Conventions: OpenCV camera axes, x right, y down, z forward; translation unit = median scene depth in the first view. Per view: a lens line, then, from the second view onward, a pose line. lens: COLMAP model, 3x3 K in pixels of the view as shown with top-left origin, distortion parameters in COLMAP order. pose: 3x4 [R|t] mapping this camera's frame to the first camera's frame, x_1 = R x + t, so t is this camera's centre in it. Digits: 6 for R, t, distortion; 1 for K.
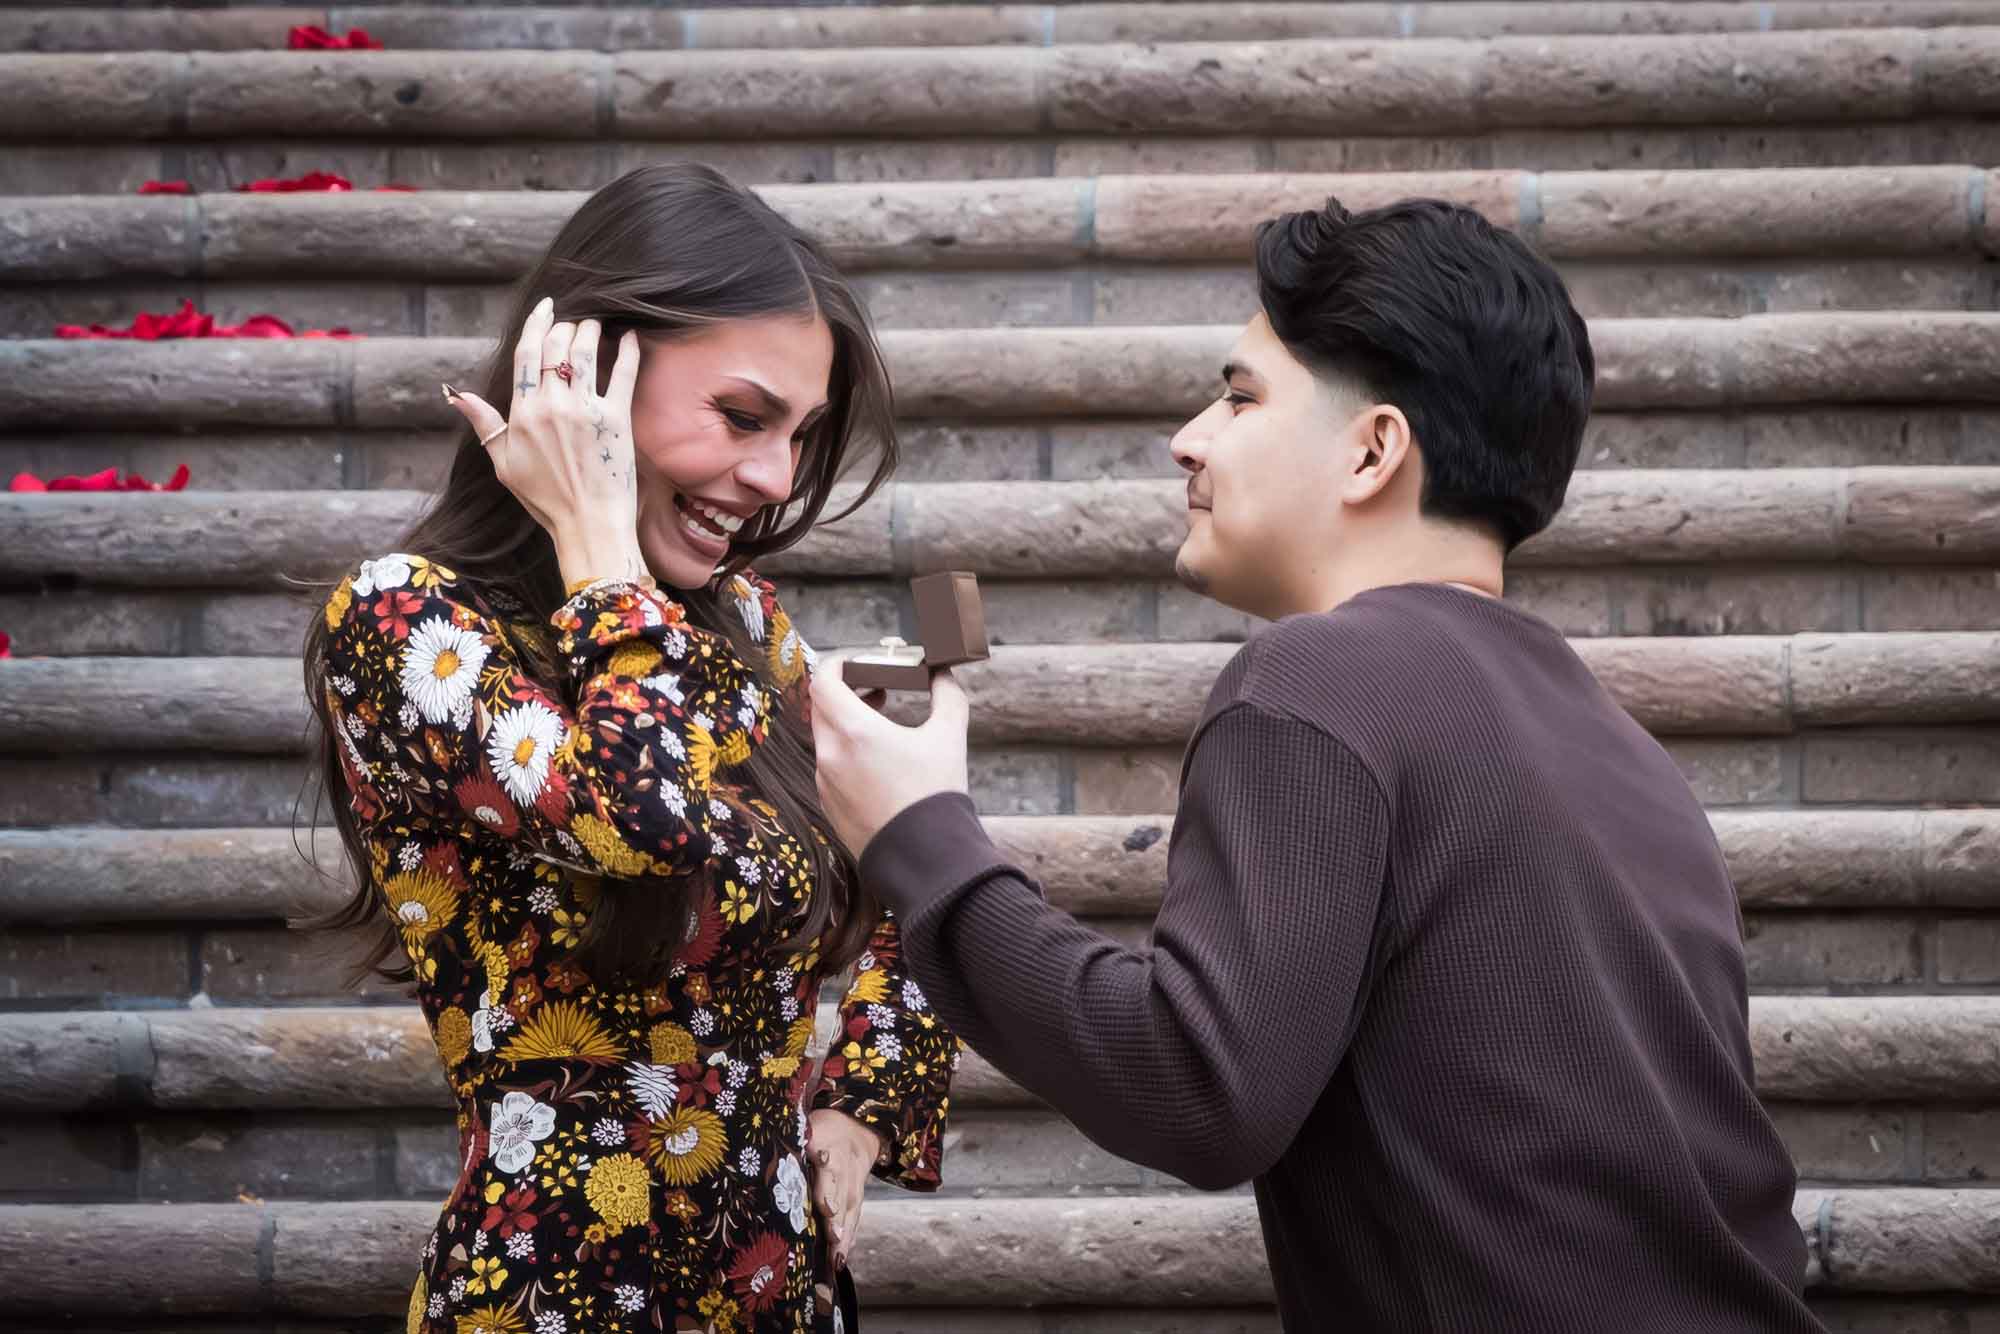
lens RADIAL K [[12152.5, 0, 994.9], [0, 12152.5, 732.8], [0, 0, 1]] dist [-0.033277, 5.173936]
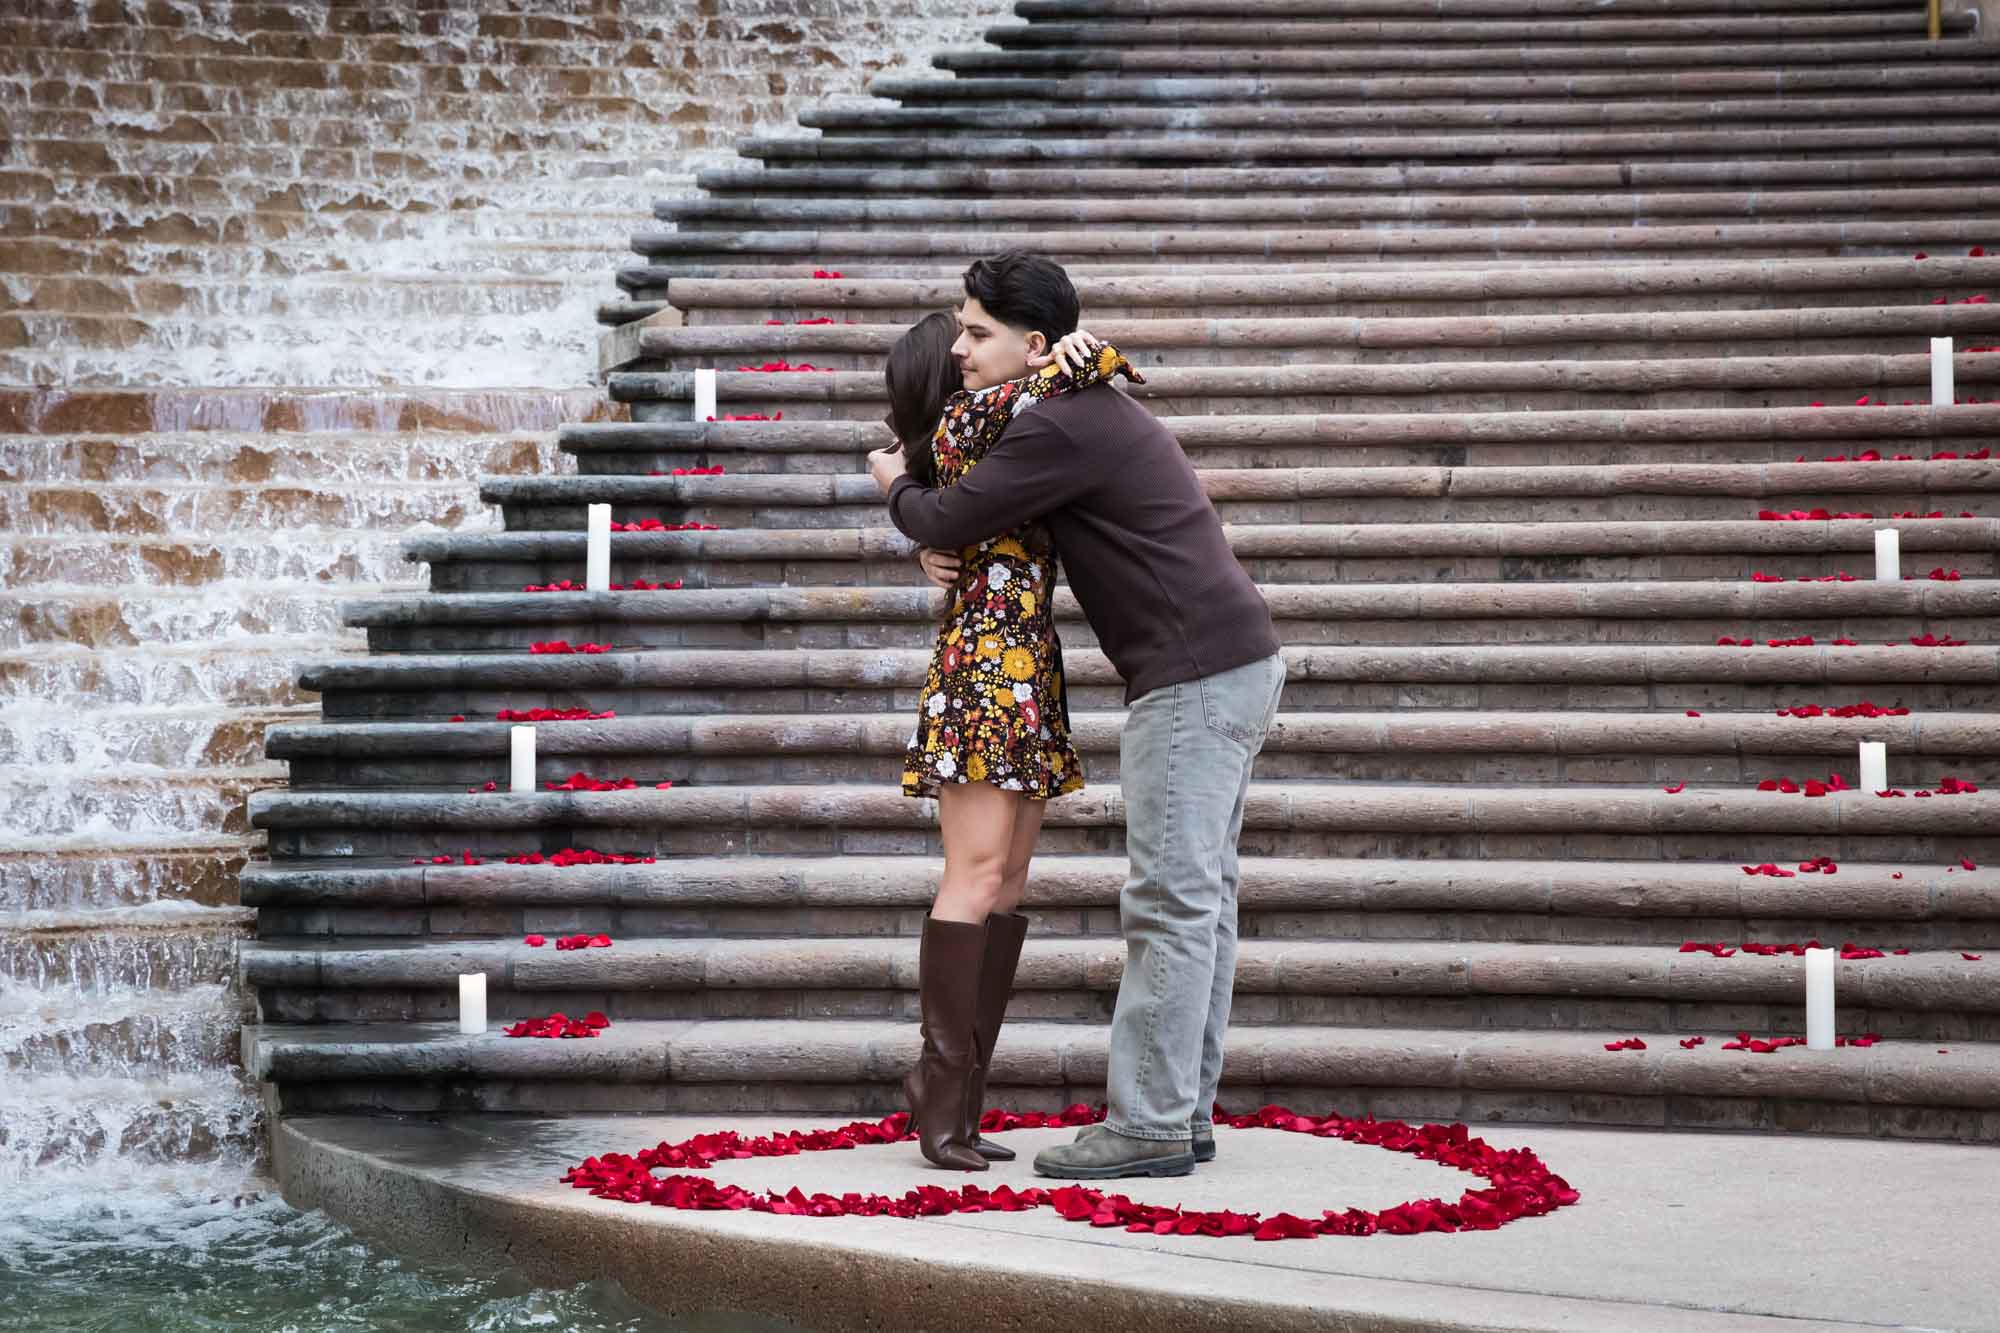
lens RADIAL K [[4353.0, 0, 997.8], [0, 4353.0, 561.9], [0, 0, 1]] dist [0.021786, -0.128895]
pose [[0.999955, 0.002079, -0.009294, -0.000673], [-0.001914, 0.999841, 0.017746, -0.003701], [0.009329, -0.017727, 0.999799, -0.111608]]
